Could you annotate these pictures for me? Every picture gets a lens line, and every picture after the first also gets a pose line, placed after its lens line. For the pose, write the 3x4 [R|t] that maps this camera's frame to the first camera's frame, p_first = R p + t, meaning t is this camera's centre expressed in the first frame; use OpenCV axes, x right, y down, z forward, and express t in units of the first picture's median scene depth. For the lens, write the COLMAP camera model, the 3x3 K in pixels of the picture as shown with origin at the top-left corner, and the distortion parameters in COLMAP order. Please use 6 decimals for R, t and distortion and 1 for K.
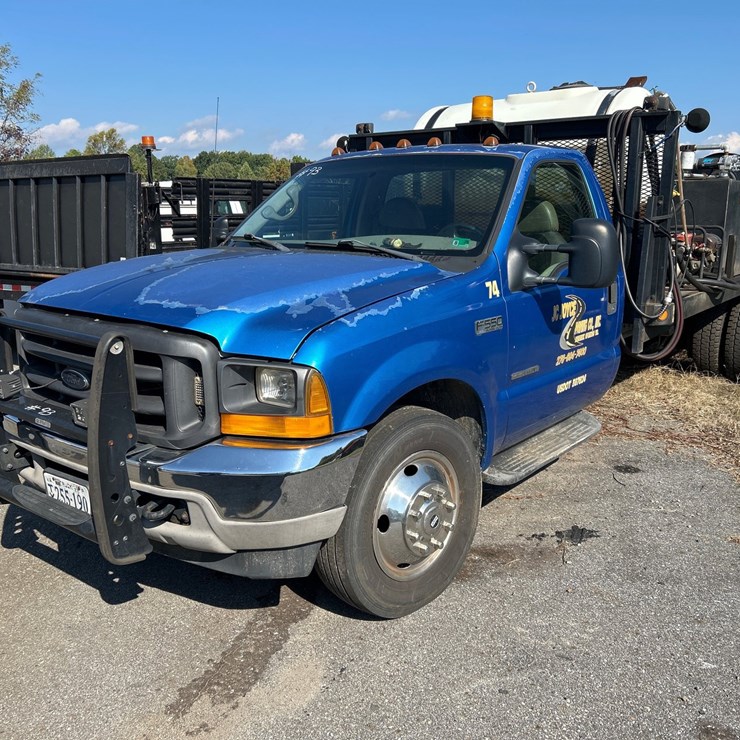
lens RADIAL K [[752.5, 0, 370.0], [0, 752.5, 370.0], [0, 0, 1]] dist [0.078641, -0.013353]
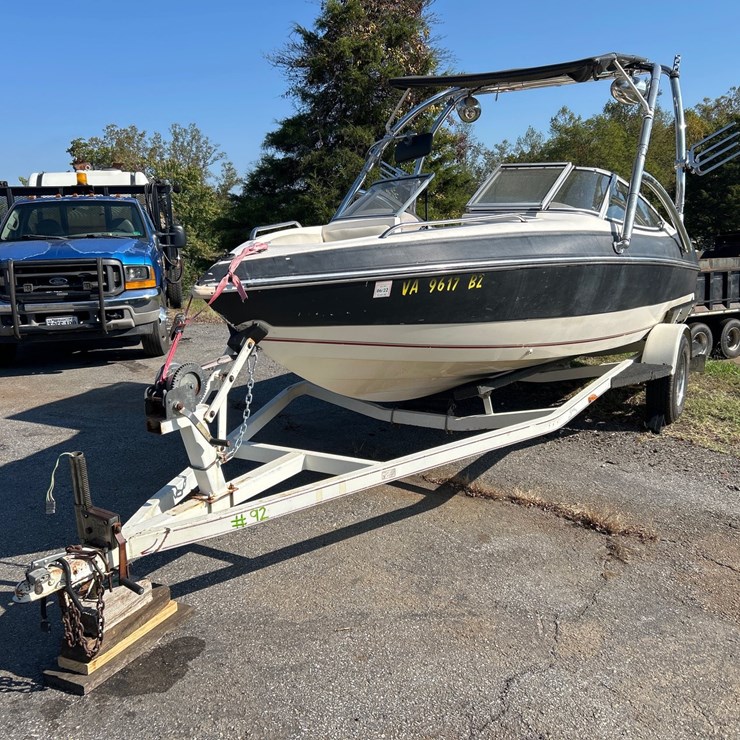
lens RADIAL K [[752.5, 0, 370.0], [0, 752.5, 370.0], [0, 0, 1]] dist [0.078641, -0.013353]
pose [[0.613837, -0.175601, 0.769655, -1.513978], [0.209172, 0.976279, 0.055918, 0.329095], [-0.761217, 0.126665, 0.636006, -1.291967]]
